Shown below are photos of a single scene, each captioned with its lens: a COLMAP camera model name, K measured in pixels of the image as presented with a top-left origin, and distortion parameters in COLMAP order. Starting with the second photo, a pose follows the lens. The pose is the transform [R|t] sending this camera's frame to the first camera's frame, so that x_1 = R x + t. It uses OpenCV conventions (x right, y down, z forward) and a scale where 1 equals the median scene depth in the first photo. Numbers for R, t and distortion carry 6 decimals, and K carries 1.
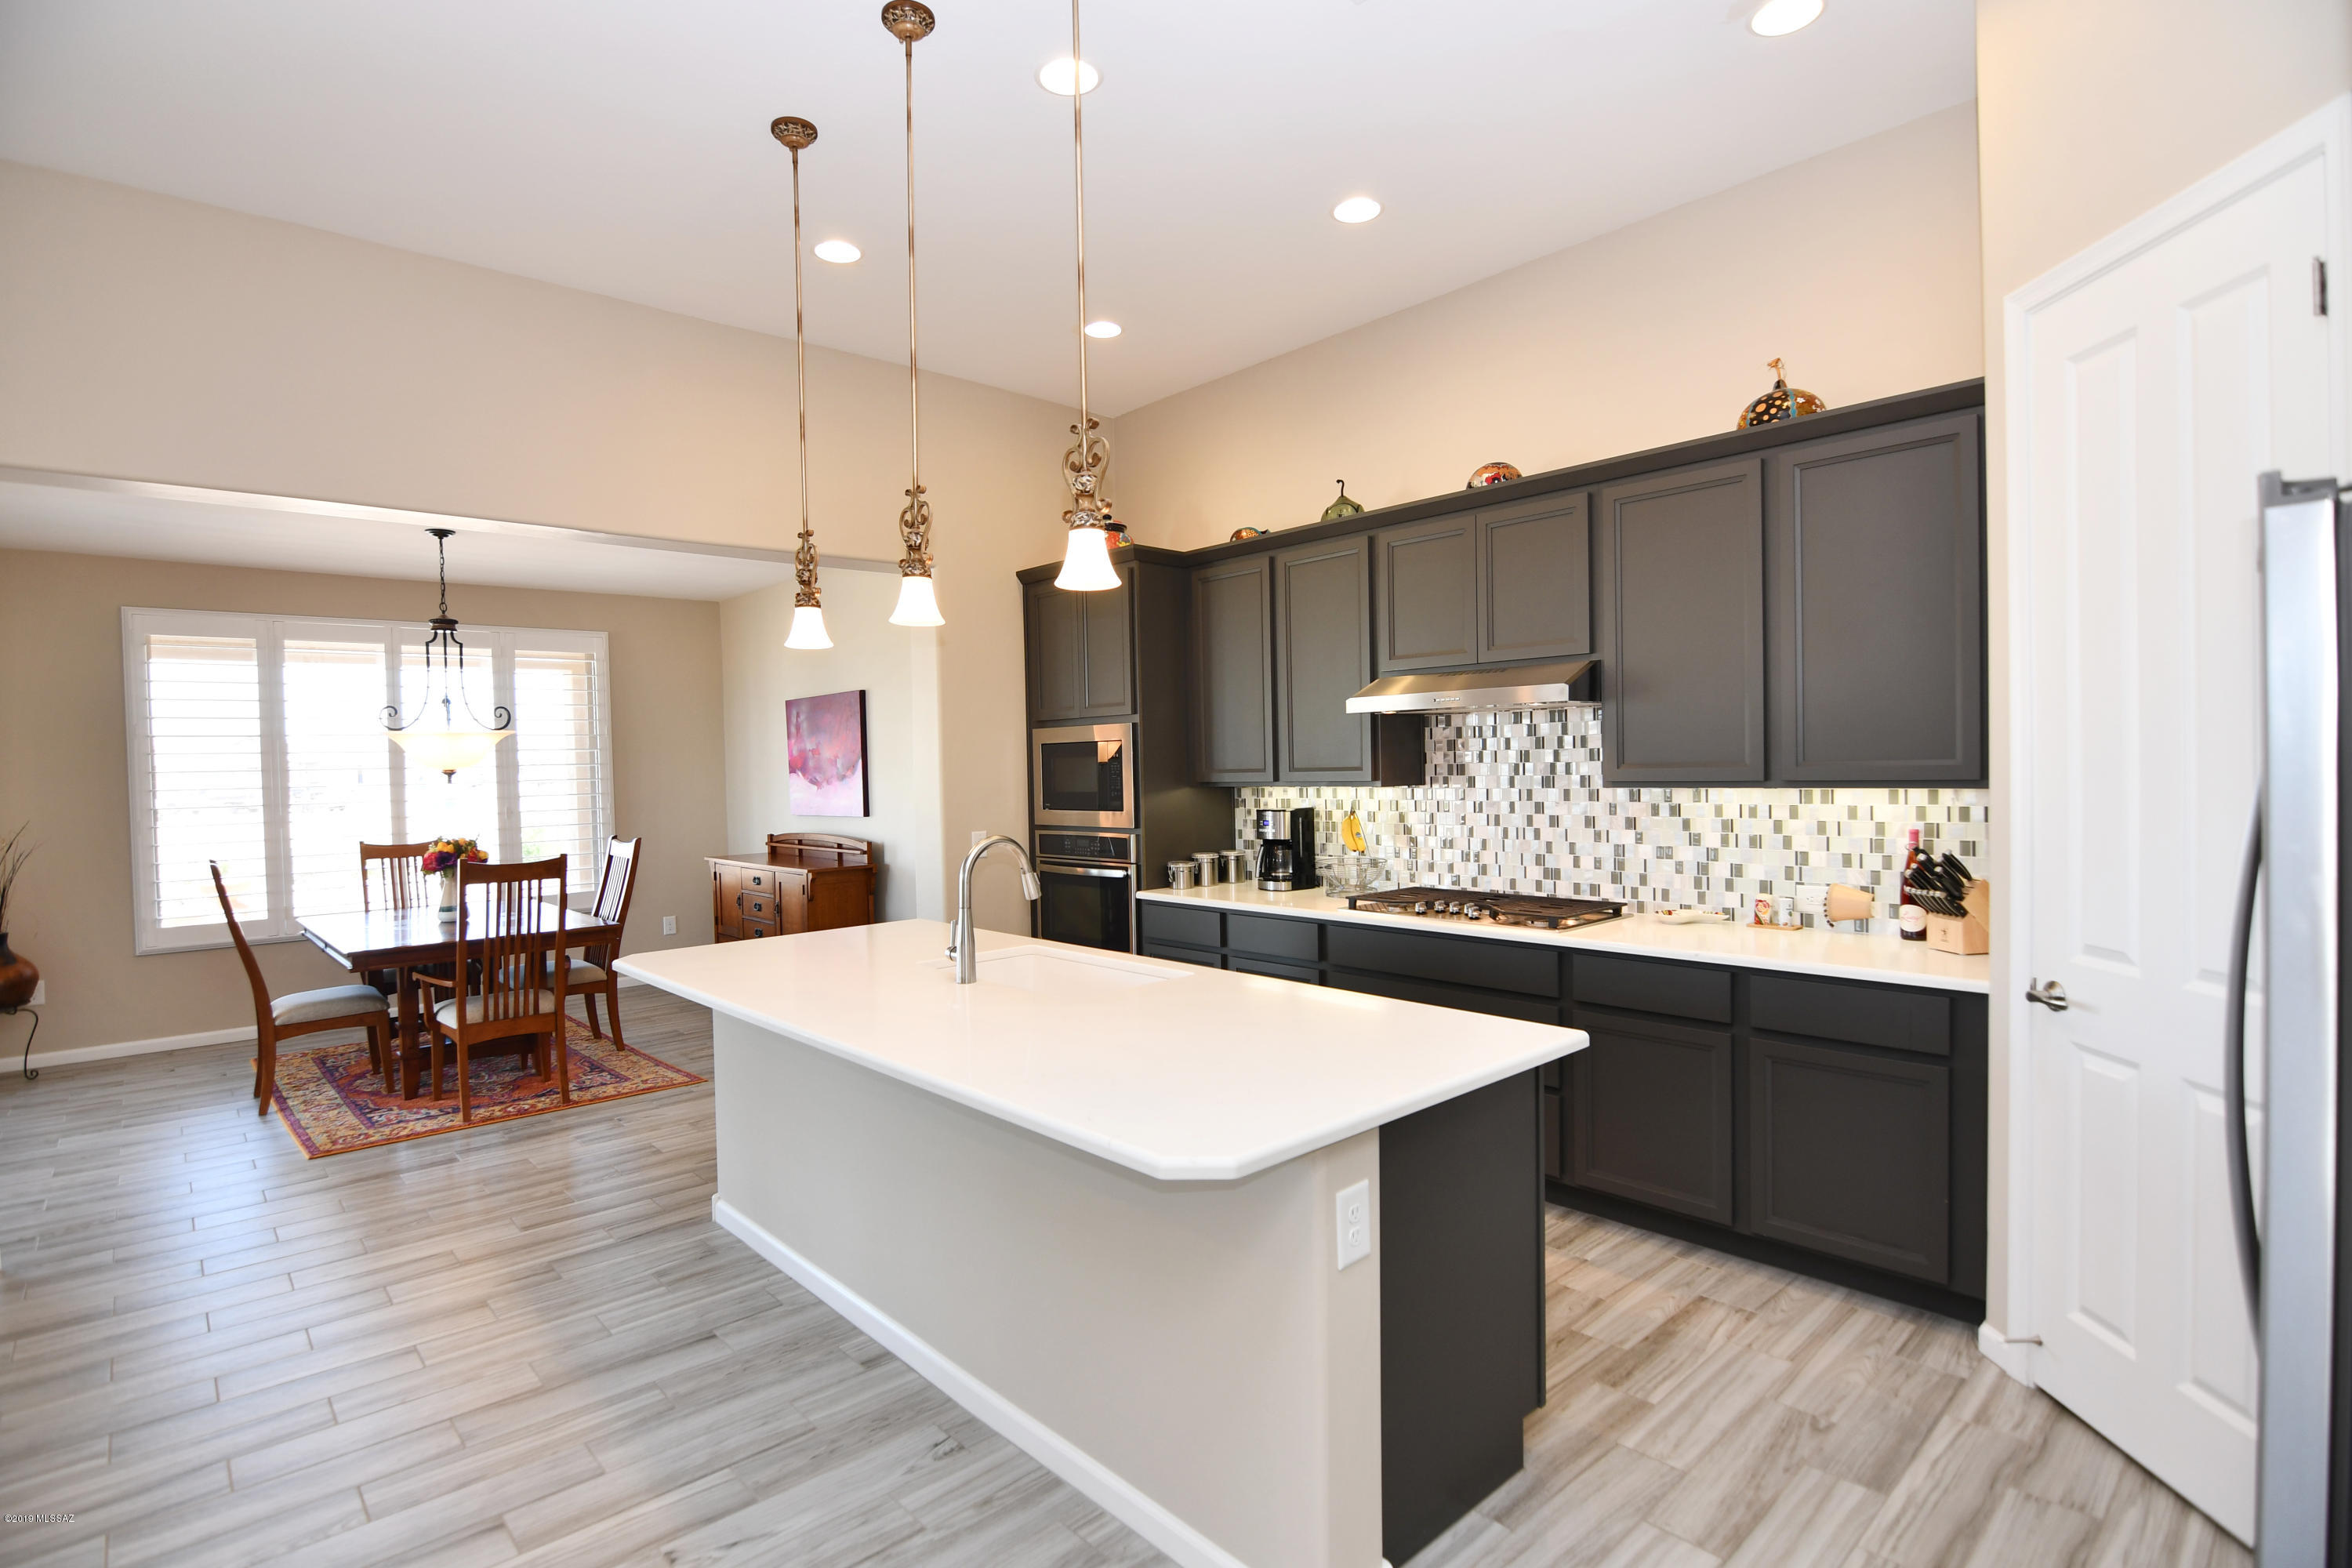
lens RADIAL K [[1138.6, 0, 1167.9], [0, 1138.6, 783.9], [0, 0, 1]] dist [-0.007220, -0.008464]
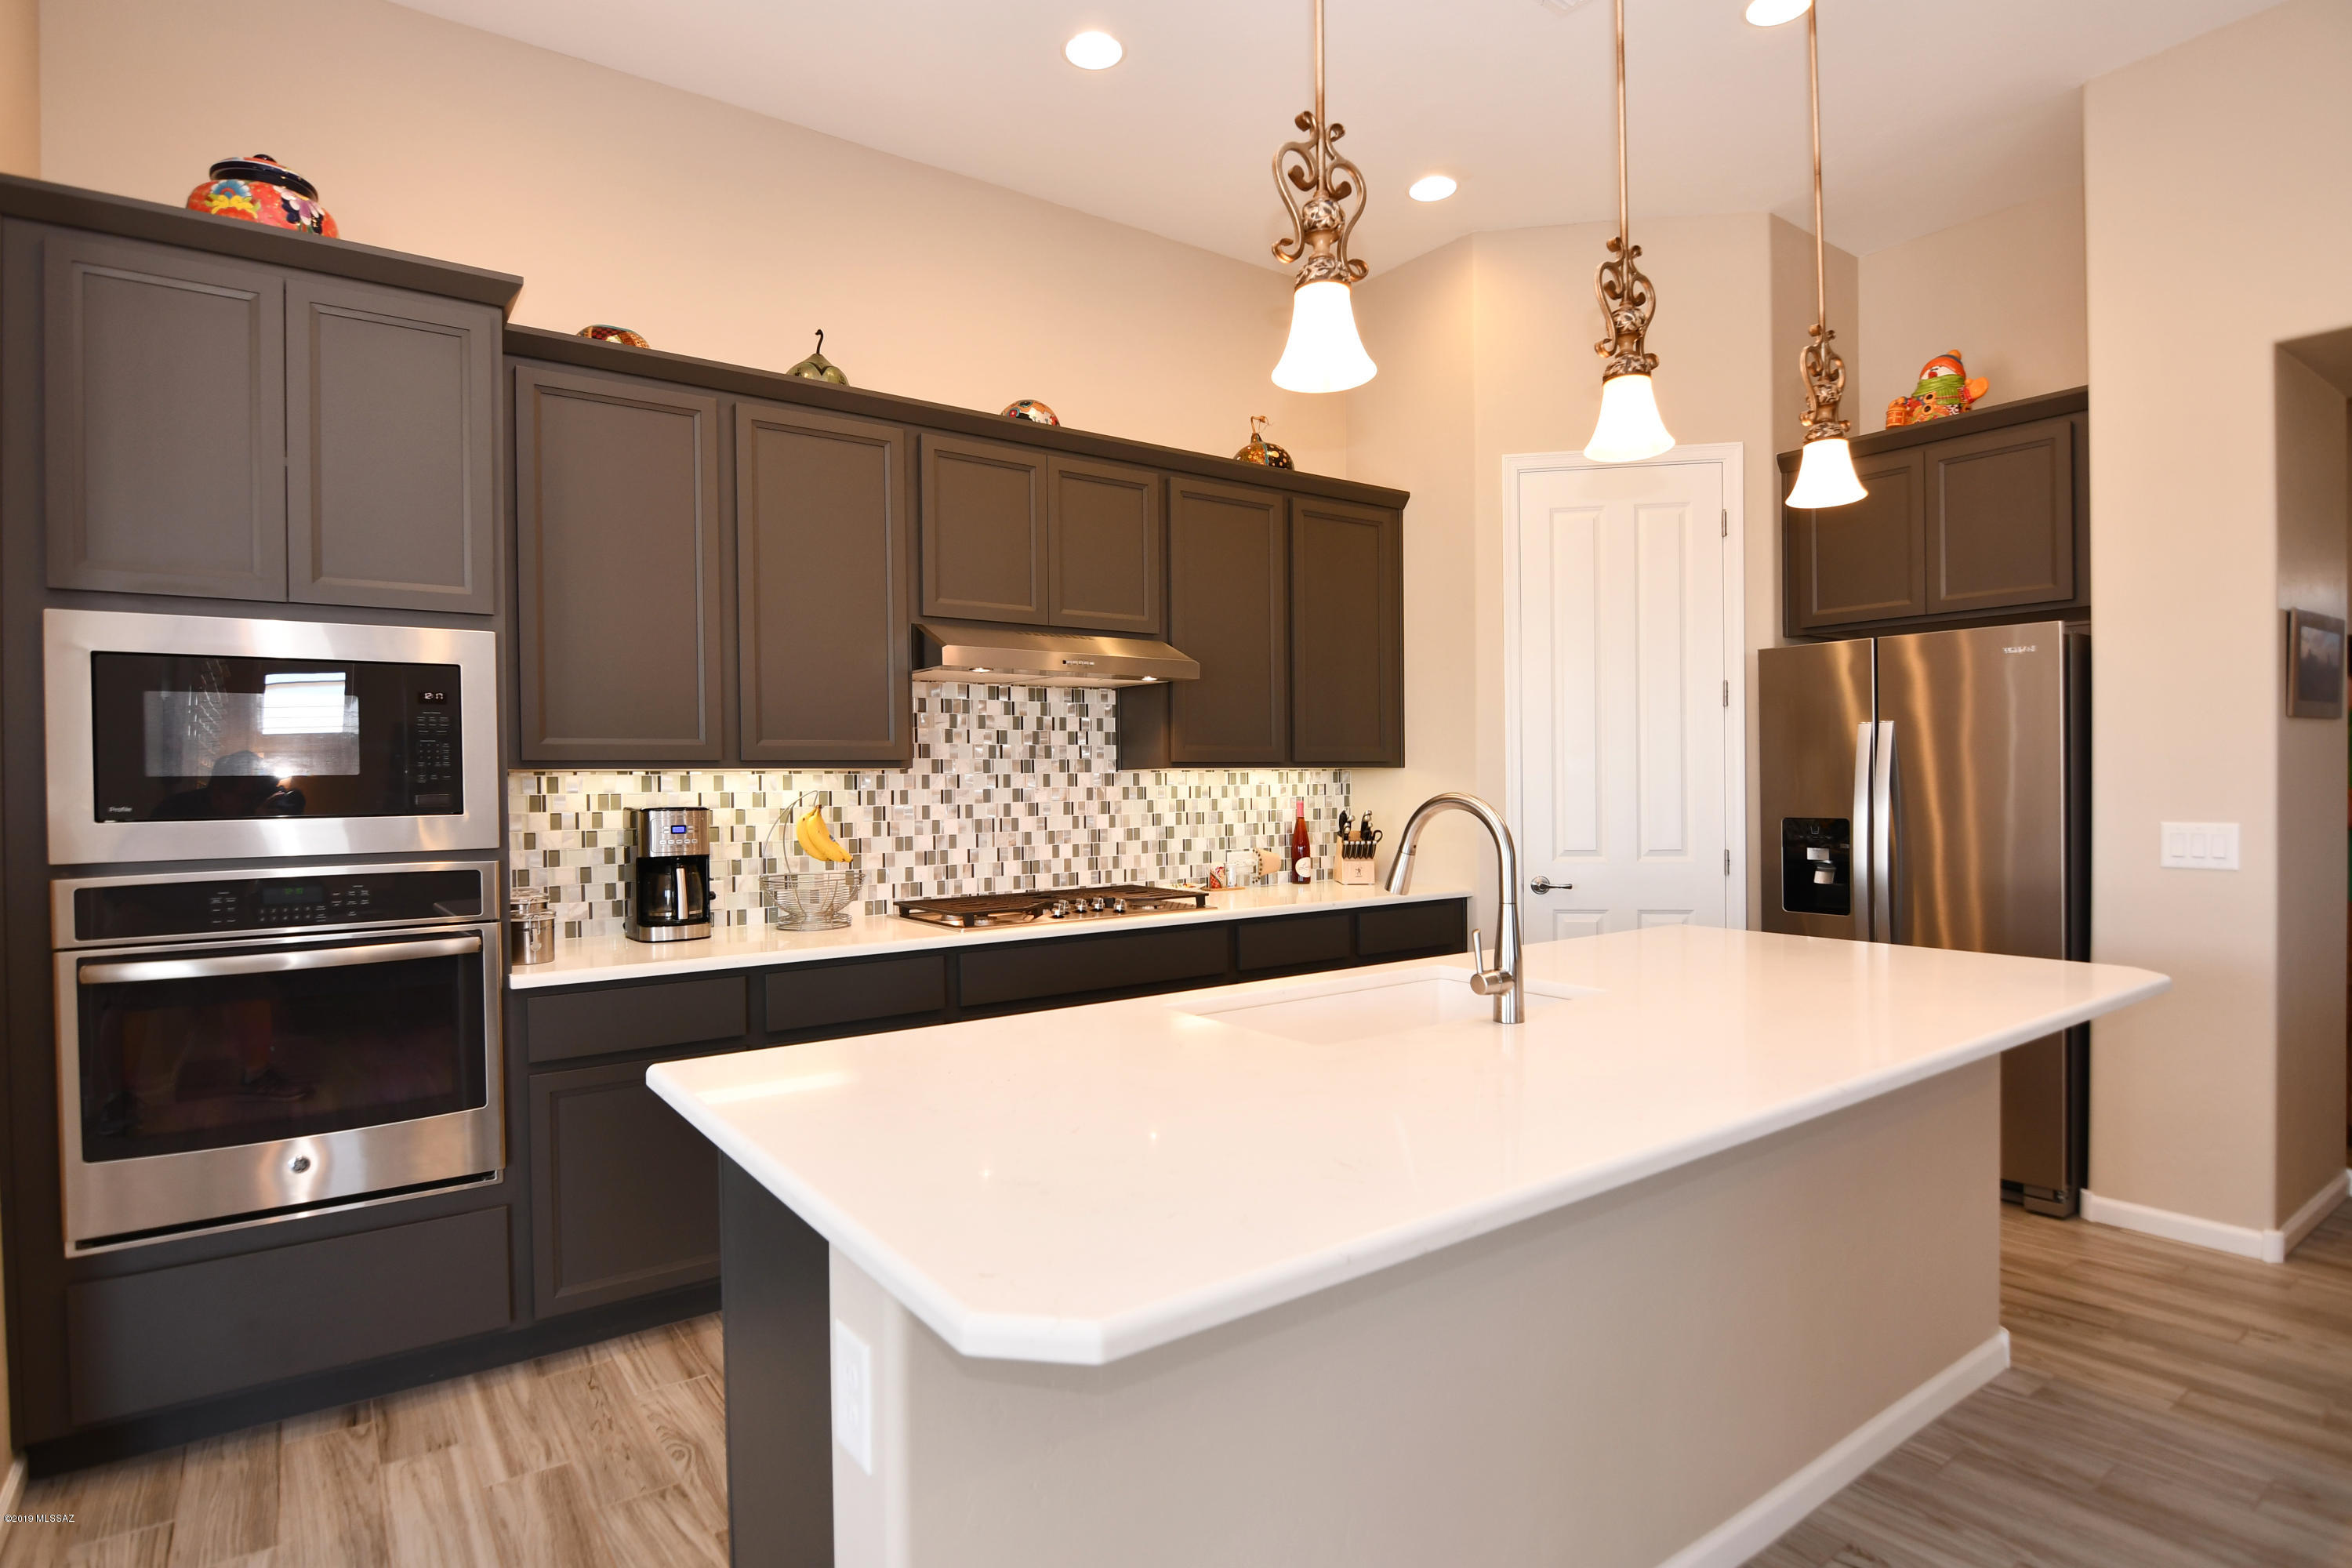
lens RADIAL K [[1206.1, 0, 1165.9], [0, 1206.1, 793.1], [0, 0, 1]] dist [-0.002980, -0.011109]
pose [[0.116920, 0.010767, 0.993083, -0.615790], [0.026730, 0.999545, -0.013984, 0.036633], [-0.992782, 0.028181, 0.116579, 0.786165]]
